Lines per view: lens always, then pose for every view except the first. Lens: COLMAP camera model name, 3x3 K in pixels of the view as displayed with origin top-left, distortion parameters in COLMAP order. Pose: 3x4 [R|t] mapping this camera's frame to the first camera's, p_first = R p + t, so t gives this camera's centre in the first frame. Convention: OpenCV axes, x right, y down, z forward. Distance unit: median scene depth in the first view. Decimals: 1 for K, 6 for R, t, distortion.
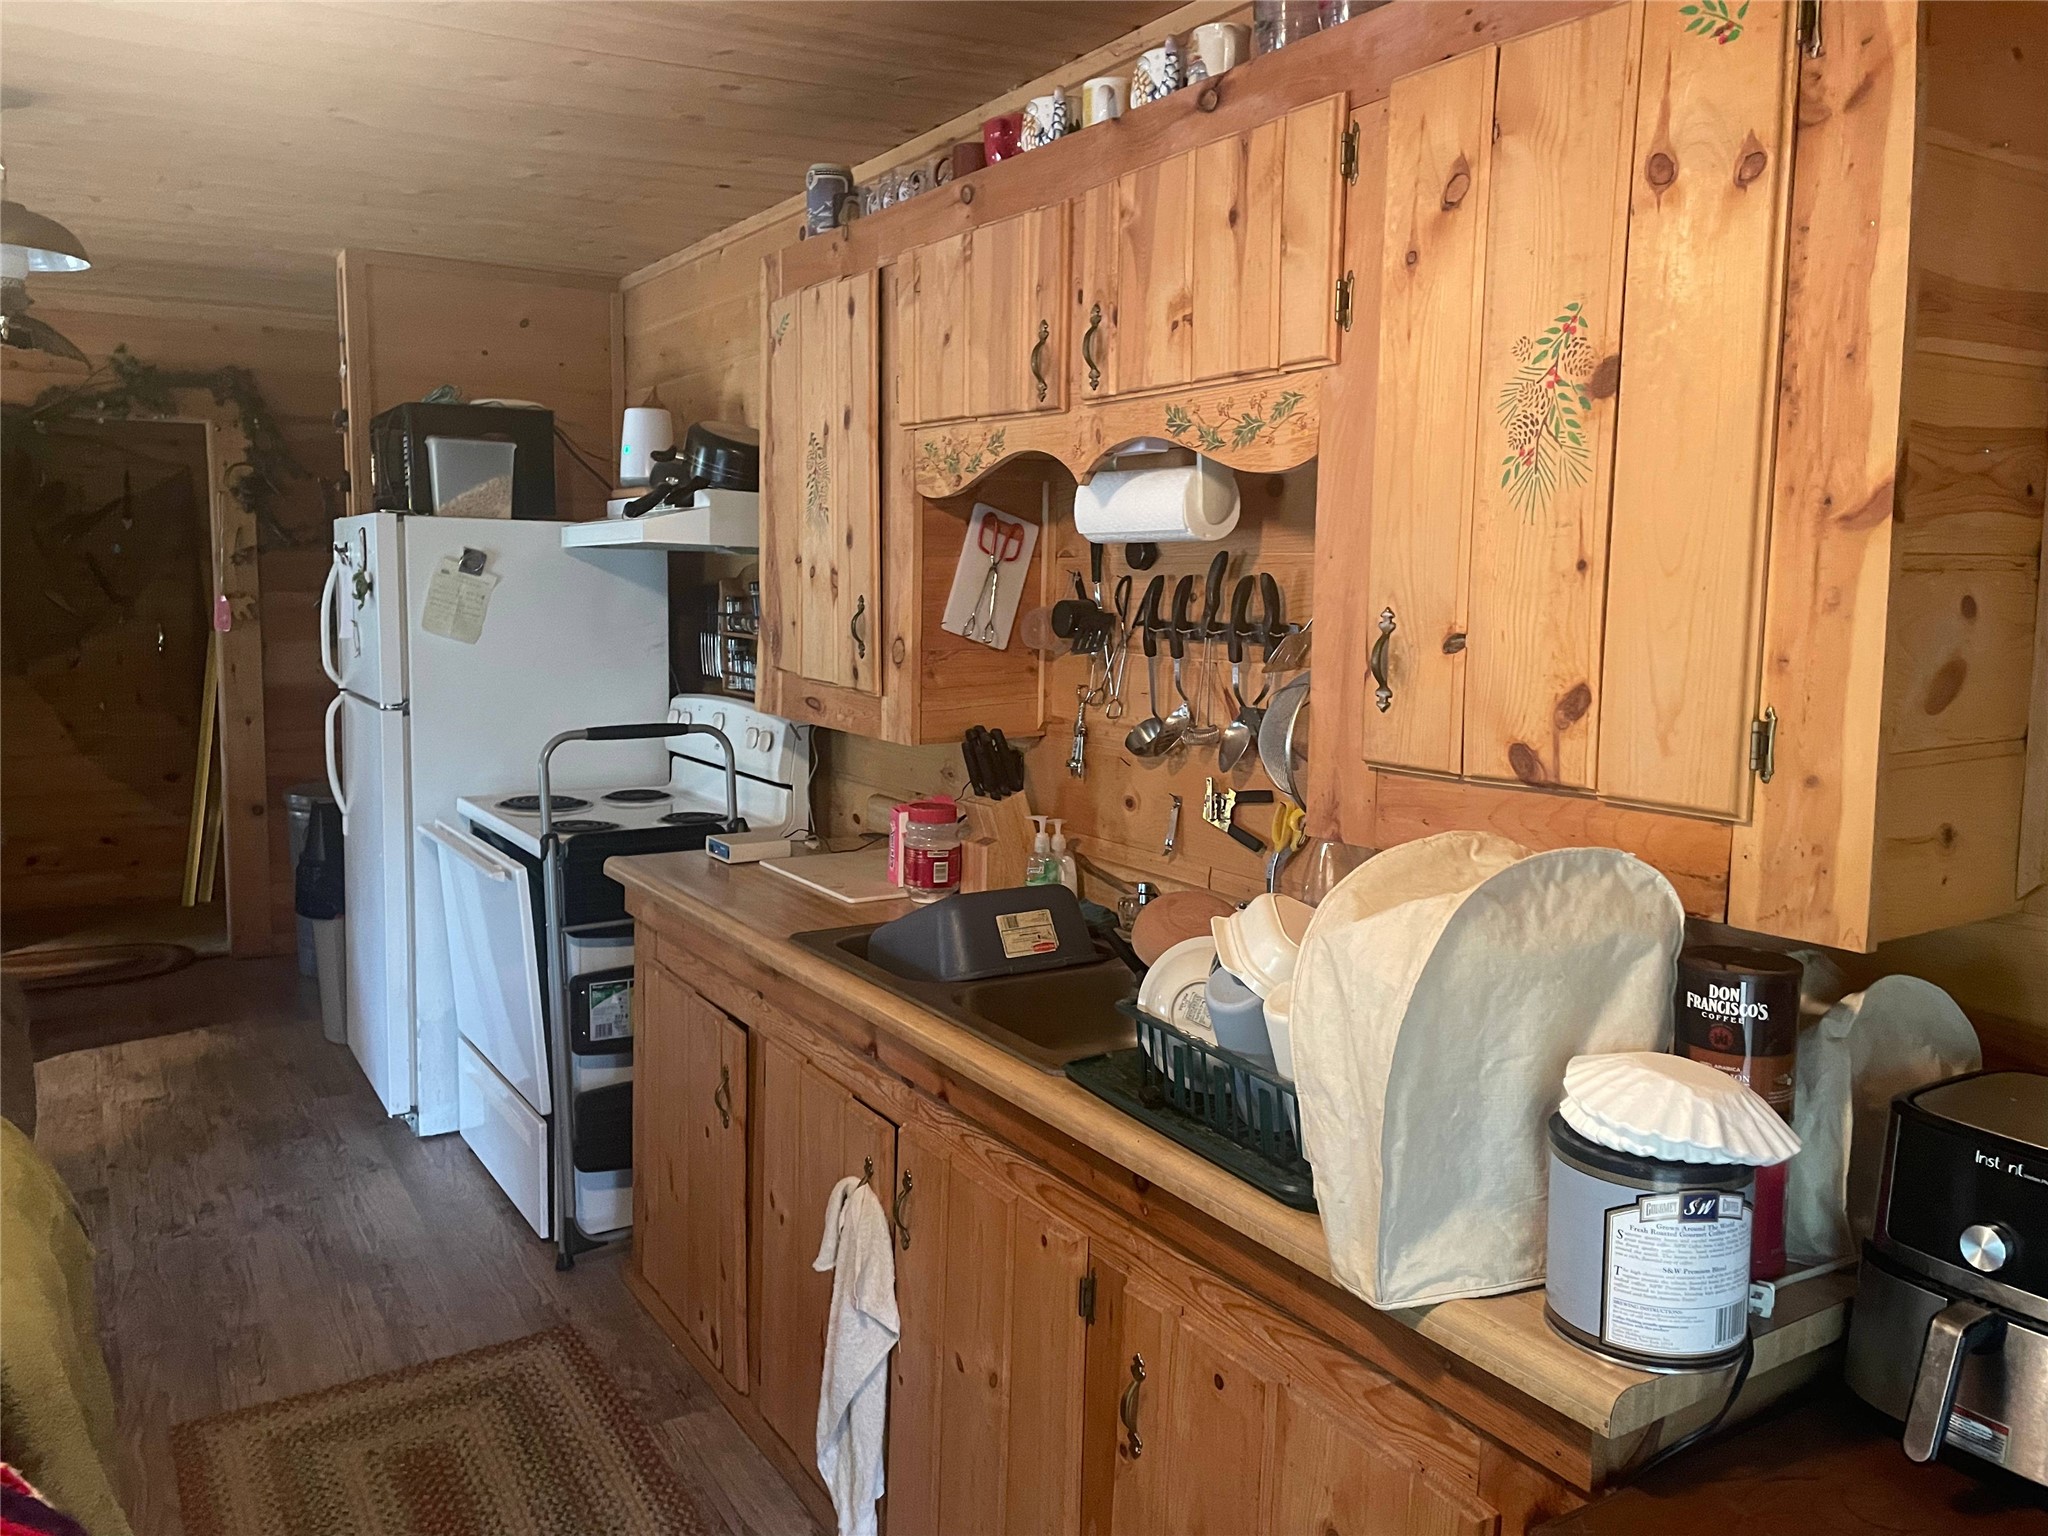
lens RADIAL K [[1557.0, 0, 1024.2], [0, 1557.0, 760.7], [0, 0, 1]] dist [0.118679, -0.135417]
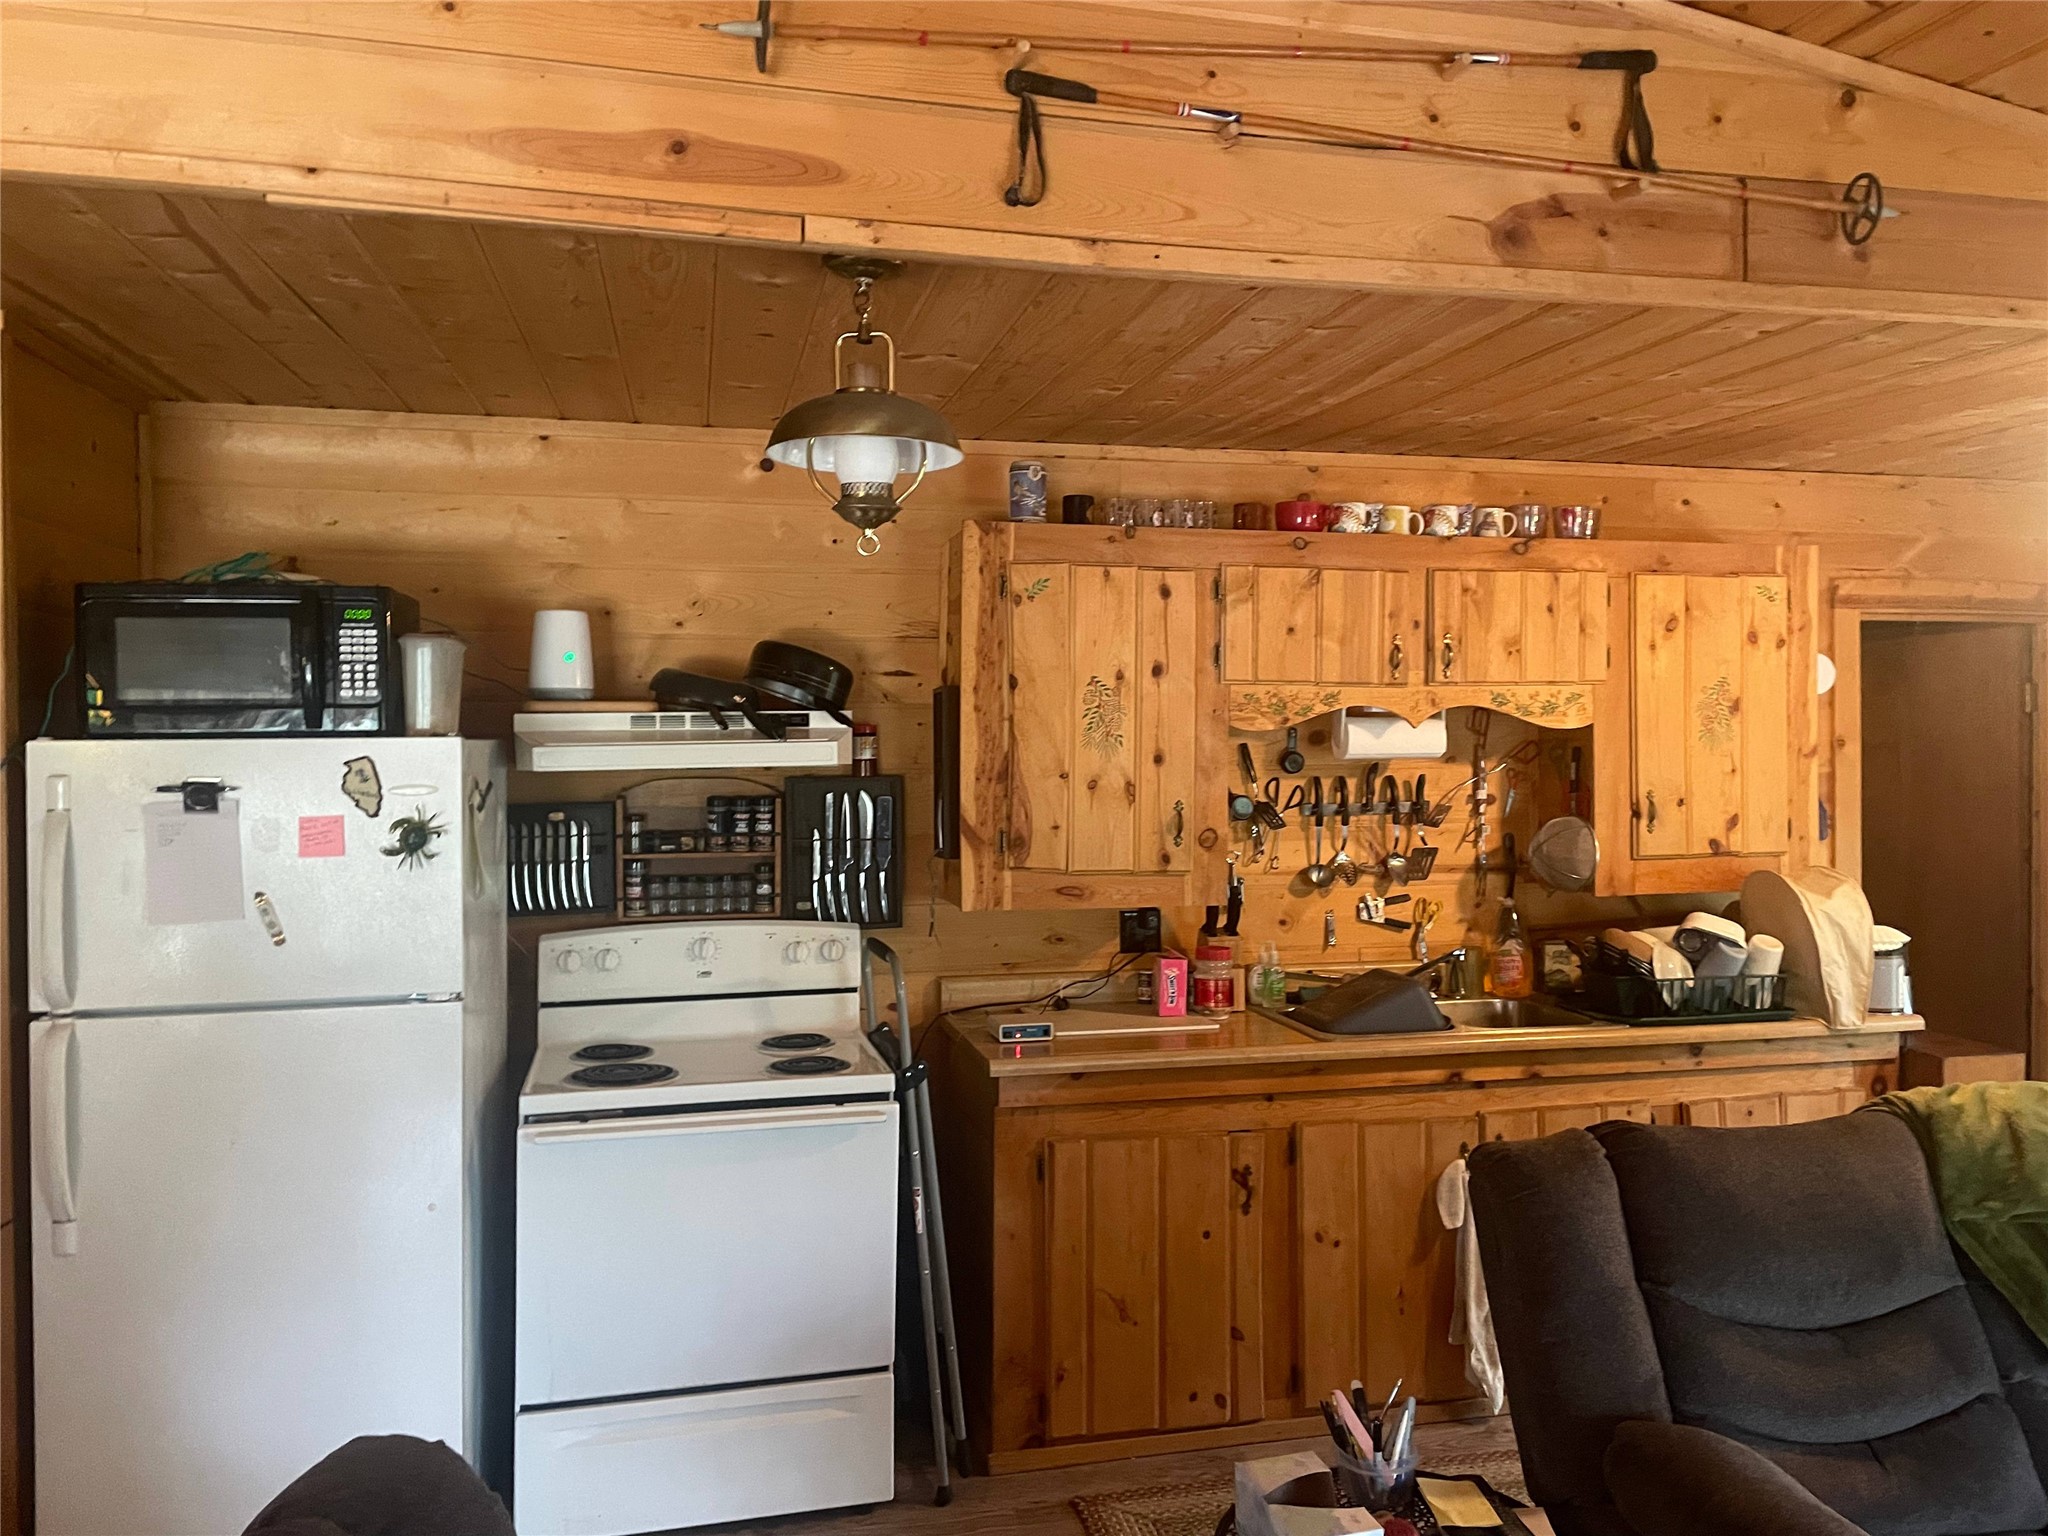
lens RADIAL K [[1557.0, 0, 1024.2], [0, 1557.0, 760.7], [0, 0, 1]] dist [0.118679, -0.135417]
pose [[0.305367, -0.033024, 0.951662, -2.073173], [0.121283, 0.992608, -0.004472, -0.218448], [-0.944480, 0.116786, 0.307115, 1.033553]]
